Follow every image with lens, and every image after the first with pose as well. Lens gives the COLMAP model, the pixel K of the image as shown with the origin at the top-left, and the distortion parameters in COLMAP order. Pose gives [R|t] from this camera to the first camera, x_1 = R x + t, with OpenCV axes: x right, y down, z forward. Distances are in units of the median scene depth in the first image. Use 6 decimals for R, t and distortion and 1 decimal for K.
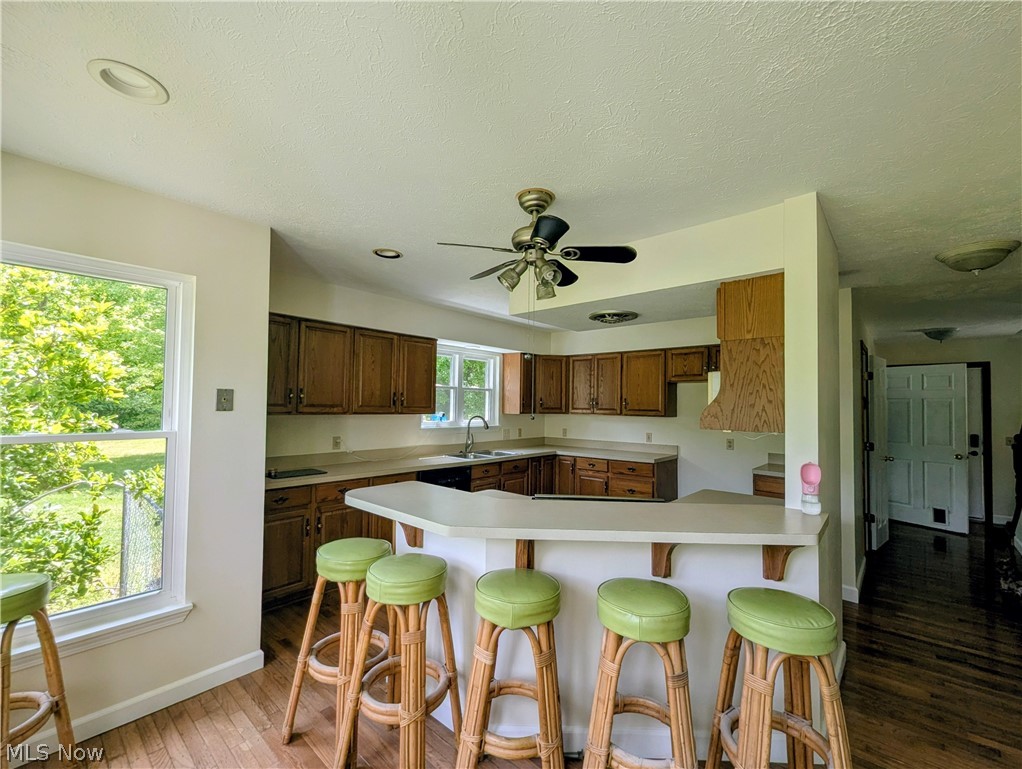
lens RADIAL K [[428.9, 0, 511.8], [0, 428.9, 393.4], [0, 0, 1]] dist [0.002030, -0.000158]
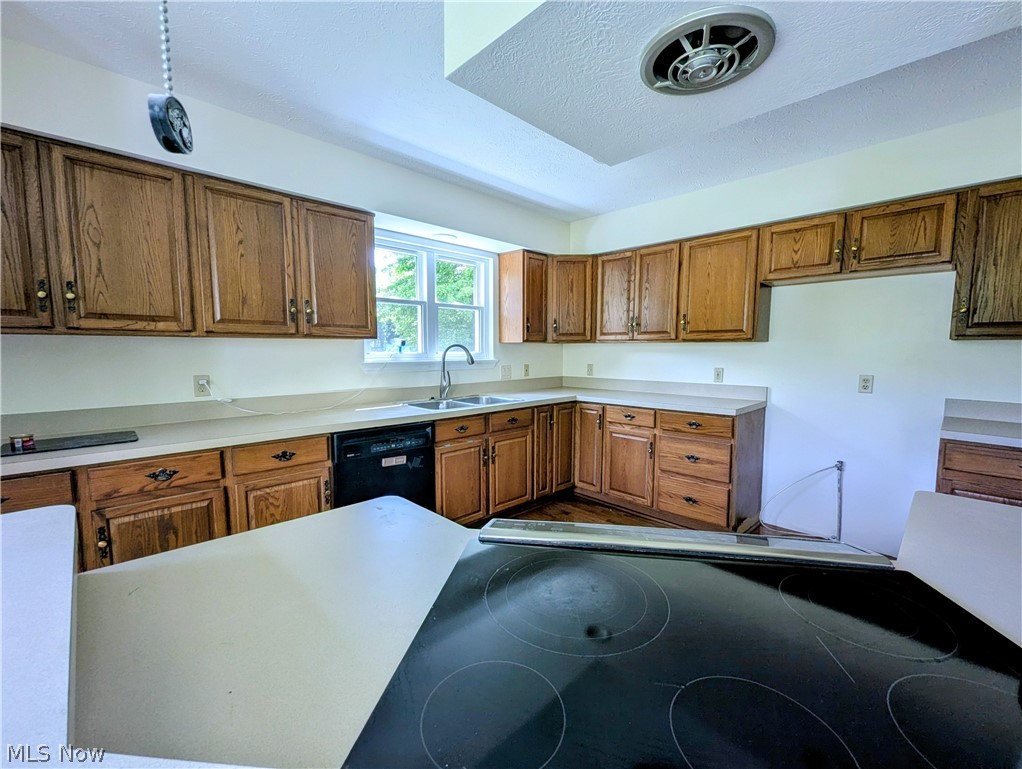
lens RADIAL K [[428.9, 0, 512.6], [0, 428.9, 388.4], [0, 0, 1]] dist [0.002030, -0.000158]
pose [[0.997637, -0.006460, -0.068401, 0.051343], [0.014673, 0.992633, 0.120270, 0.040623], [0.067120, -0.120989, 0.990382, 0.333117]]
